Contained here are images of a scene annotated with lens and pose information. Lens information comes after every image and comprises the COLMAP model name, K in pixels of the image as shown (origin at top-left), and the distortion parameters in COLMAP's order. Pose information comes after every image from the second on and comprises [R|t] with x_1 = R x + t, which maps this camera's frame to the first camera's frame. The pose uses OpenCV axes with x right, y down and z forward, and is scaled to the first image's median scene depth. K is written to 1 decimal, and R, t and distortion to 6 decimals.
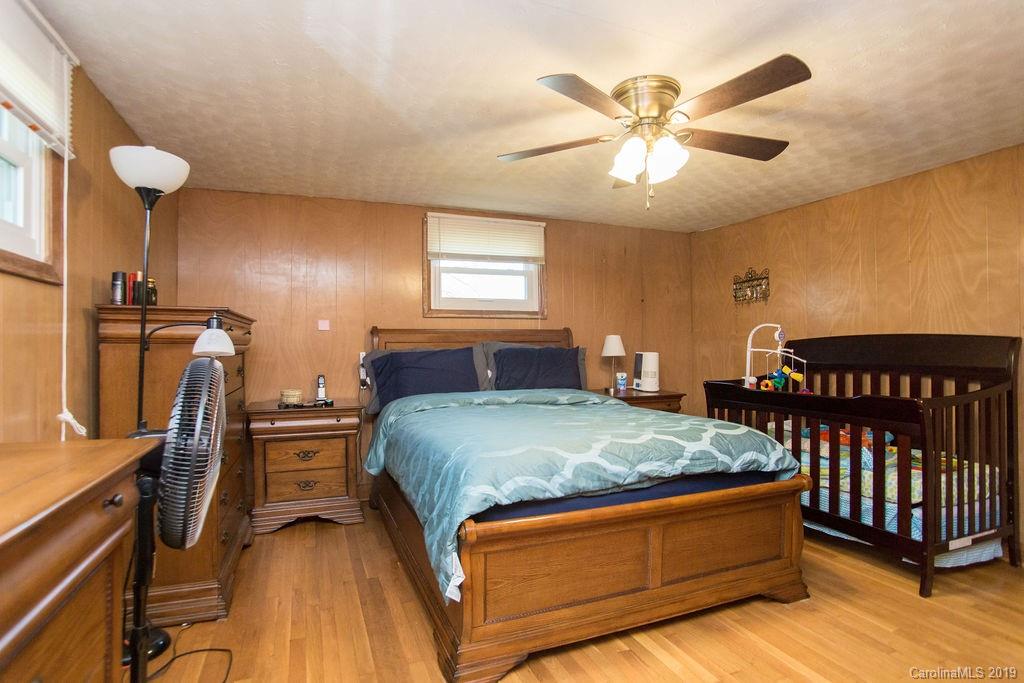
lens RADIAL K [[519.3, 0, 512.0], [0, 519.3, 341.5], [0, 0, 1]] dist [-0.100826, 0.053568]
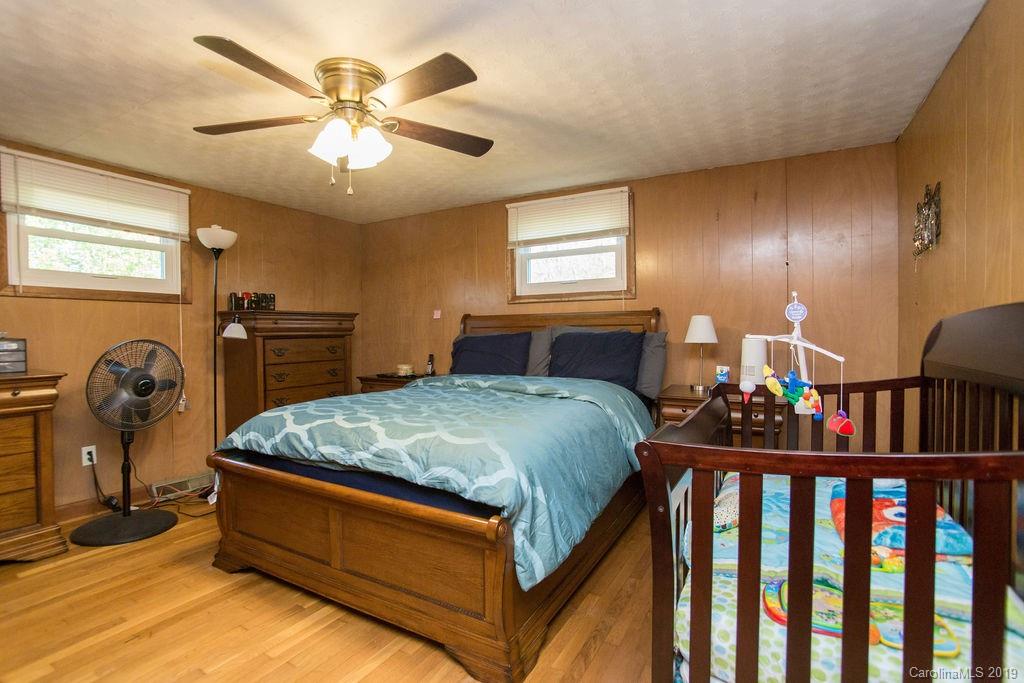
lens RADIAL K [[519.3, 0, 512.0], [0, 519.3, 341.5], [0, 0, 1]] dist [-0.100826, 0.053568]
pose [[0.604741, 0.013329, -0.796311, 0.806148], [0.013922, 0.999530, 0.027304, 0.001906], [0.796300, -0.027598, 0.604271, 0.418072]]
